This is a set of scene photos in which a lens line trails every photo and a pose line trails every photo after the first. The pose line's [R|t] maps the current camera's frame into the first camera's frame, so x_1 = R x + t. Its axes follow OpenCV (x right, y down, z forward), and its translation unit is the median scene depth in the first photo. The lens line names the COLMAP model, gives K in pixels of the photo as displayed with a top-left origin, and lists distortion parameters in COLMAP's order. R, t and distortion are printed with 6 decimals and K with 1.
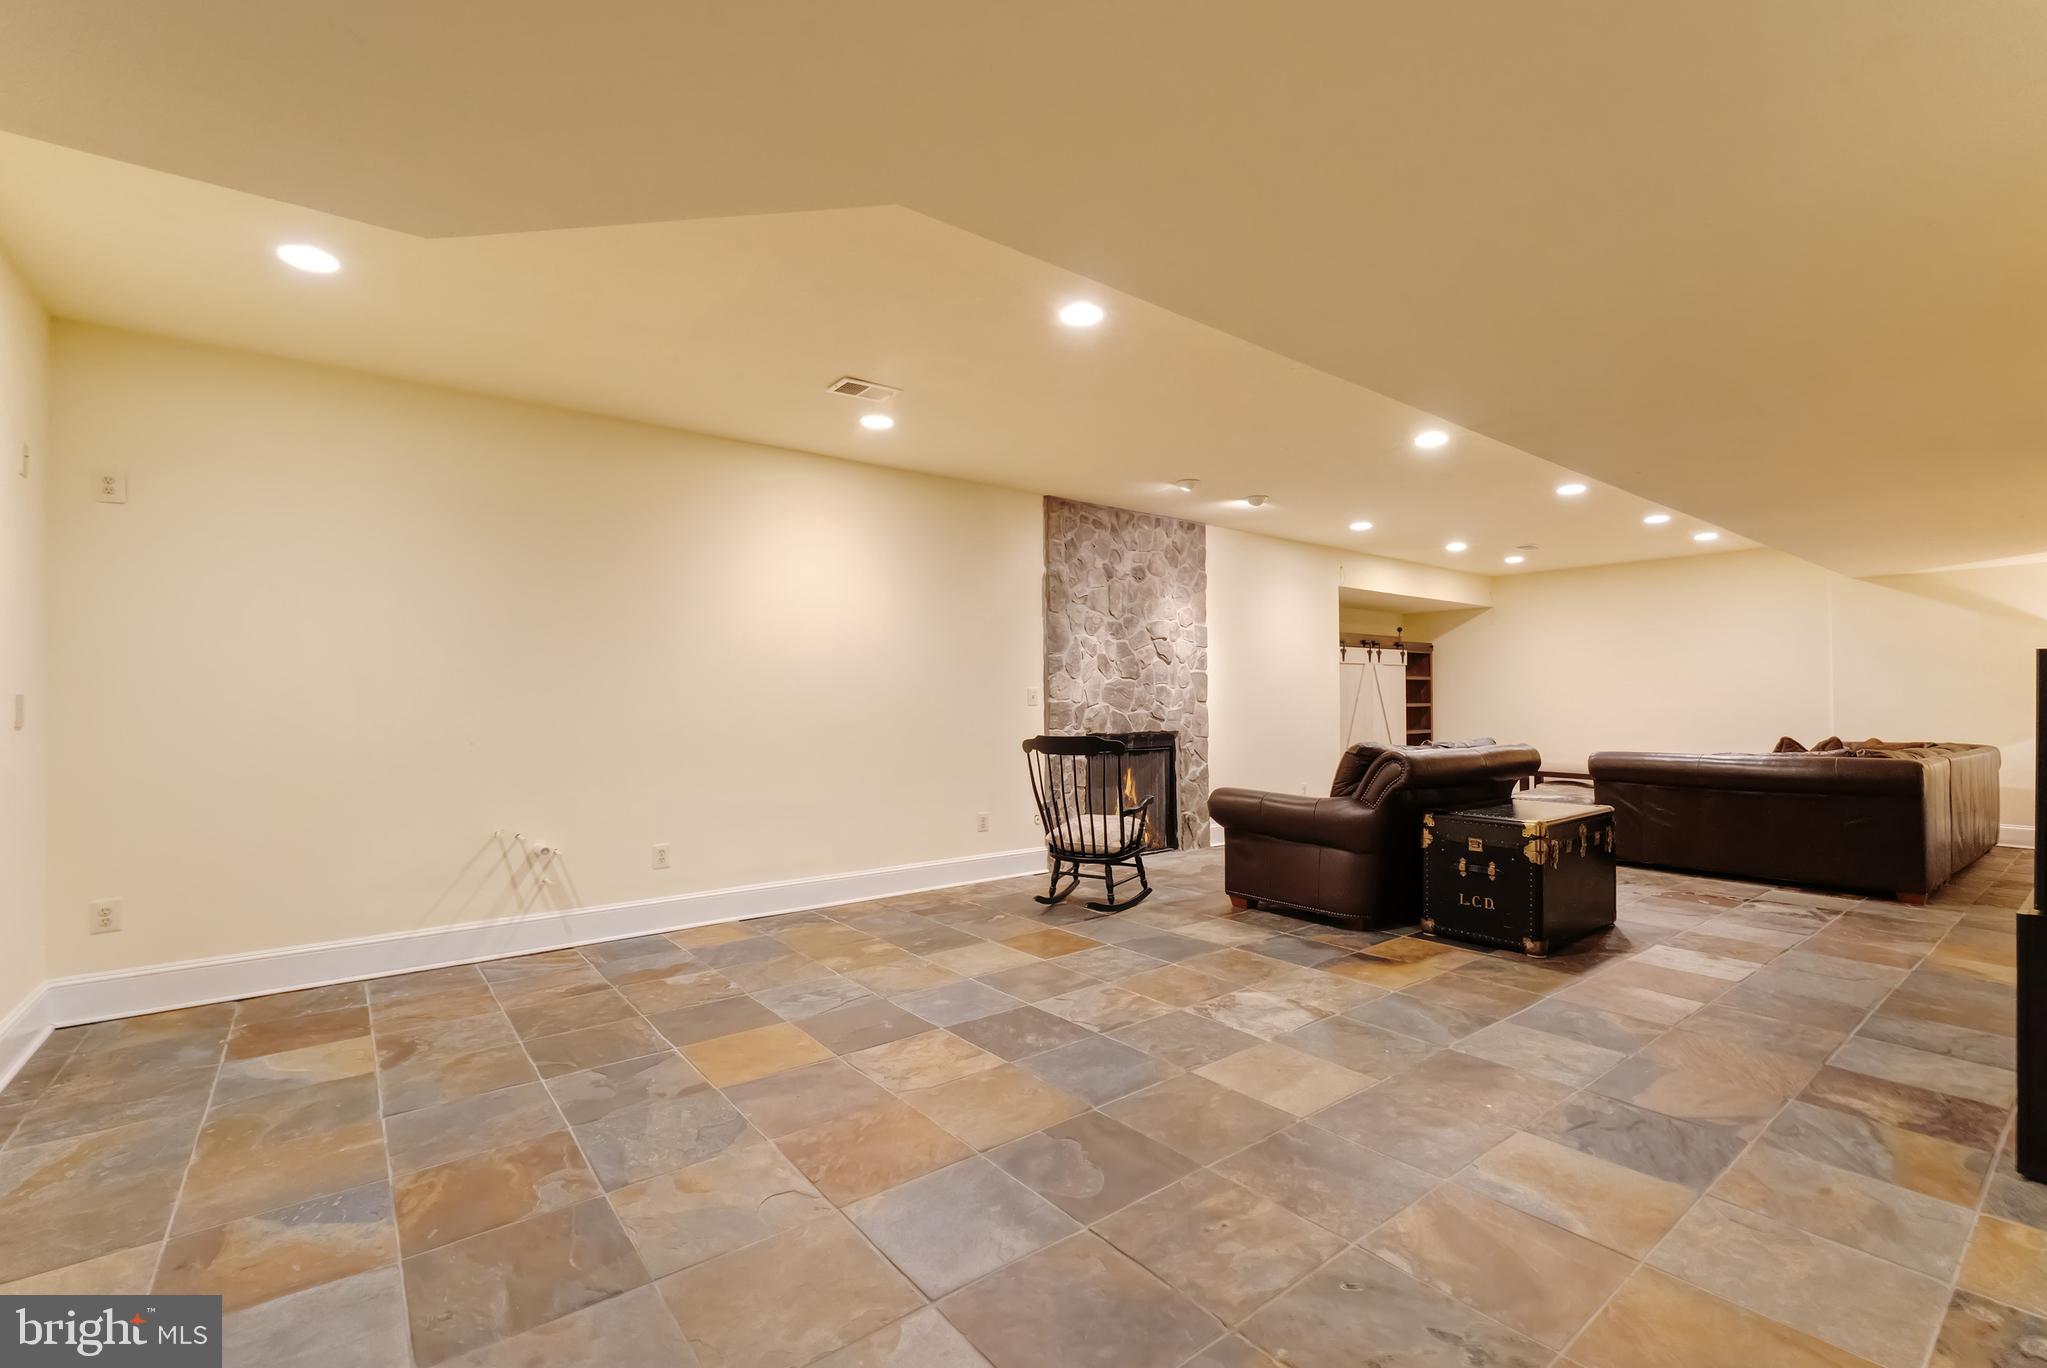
lens RADIAL K [[887.2, 0, 1003.8], [0, 887.2, 679.2], [0, 0, 1]] dist [-0.002874, -0.000205]
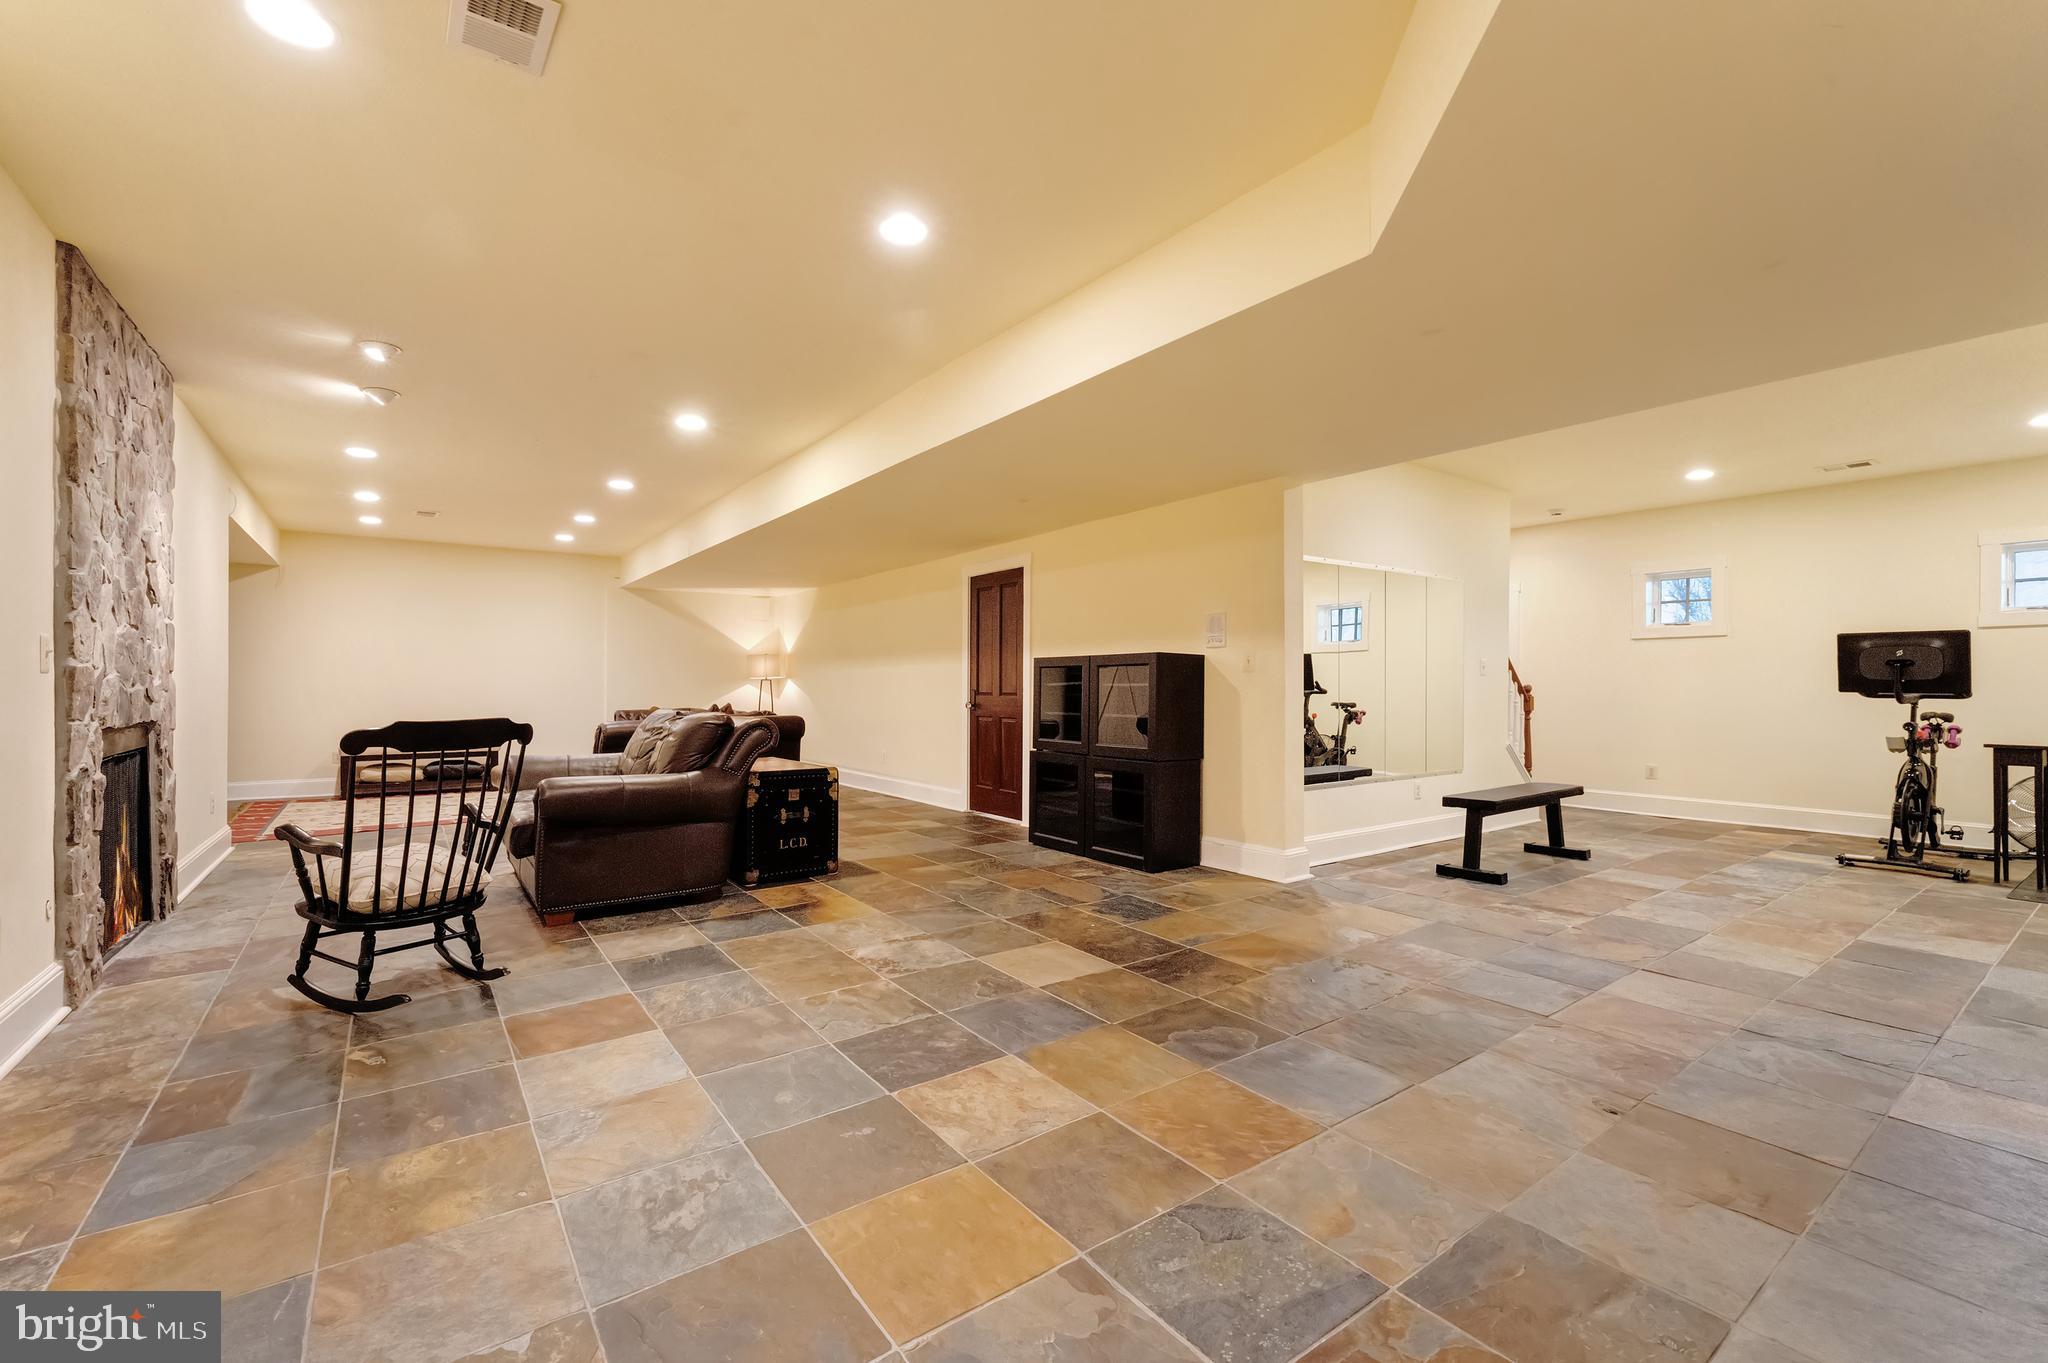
lens RADIAL K [[881.3, 0, 1021.2], [0, 881.3, 688.3], [0, 0, 1]] dist [-0.003764, 0.000115]
pose [[0.011777, -0.002044, 0.999929, -0.411448], [-0.024898, 0.999687, 0.002337, 0.023339], [-0.999621, -0.024924, 0.011722, 0.449535]]
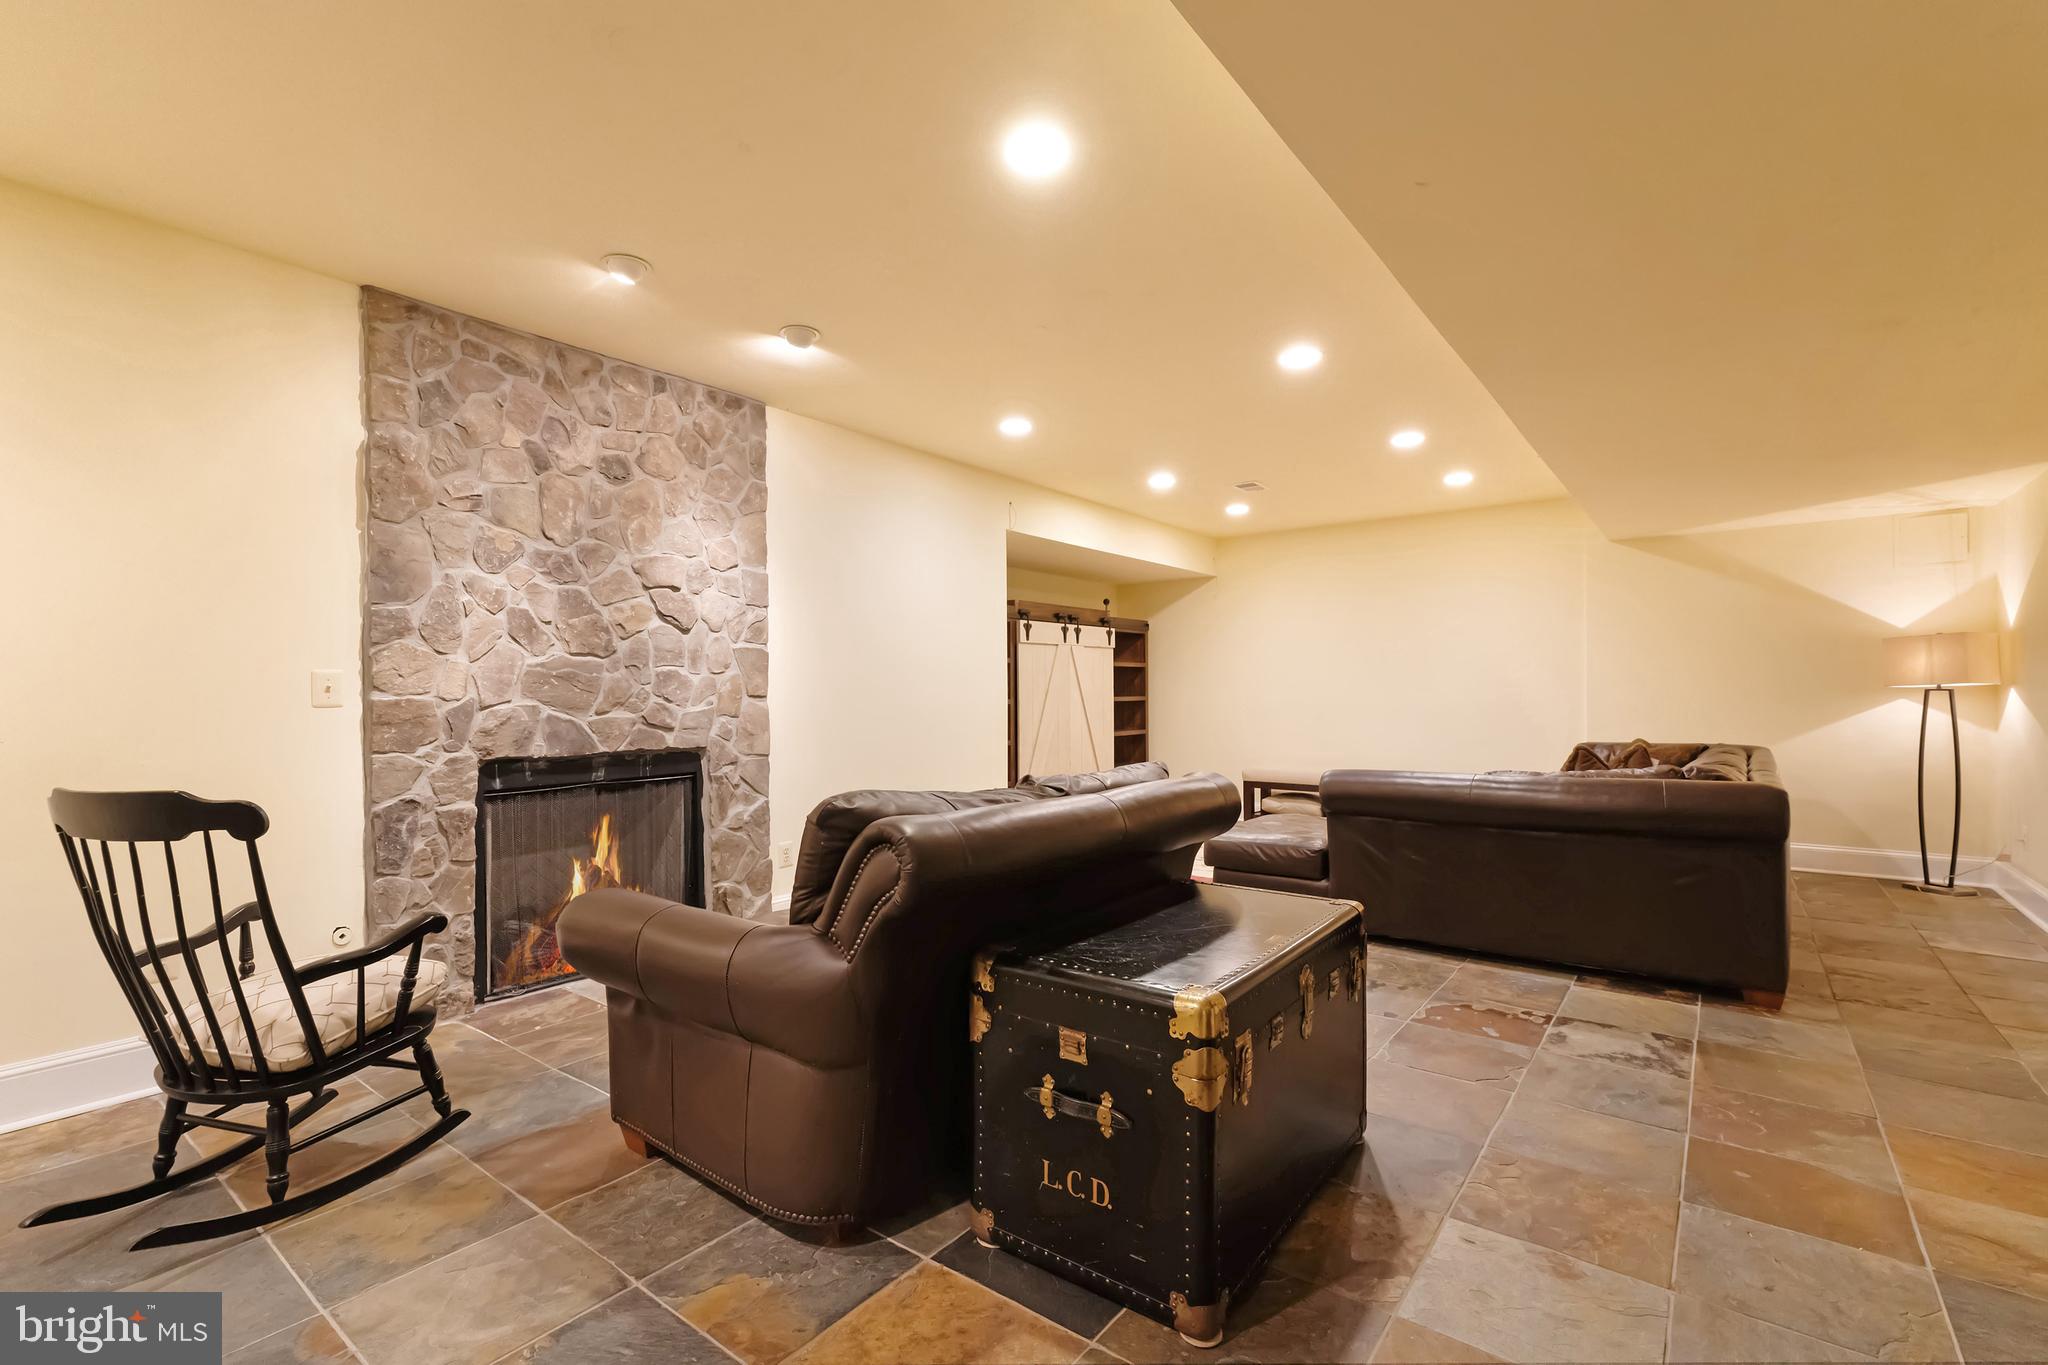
lens RADIAL K [[907.9, 0, 1016.7], [0, 907.9, 688.7], [0, 0, 1]] dist [0.001837, 0.000022]
pose [[0.966665, -0.003016, 0.256028, 0.261144], [-0.001485, 0.999848, 0.017386, 0.009772], [-0.256041, -0.017187, 0.966513, 0.394741]]
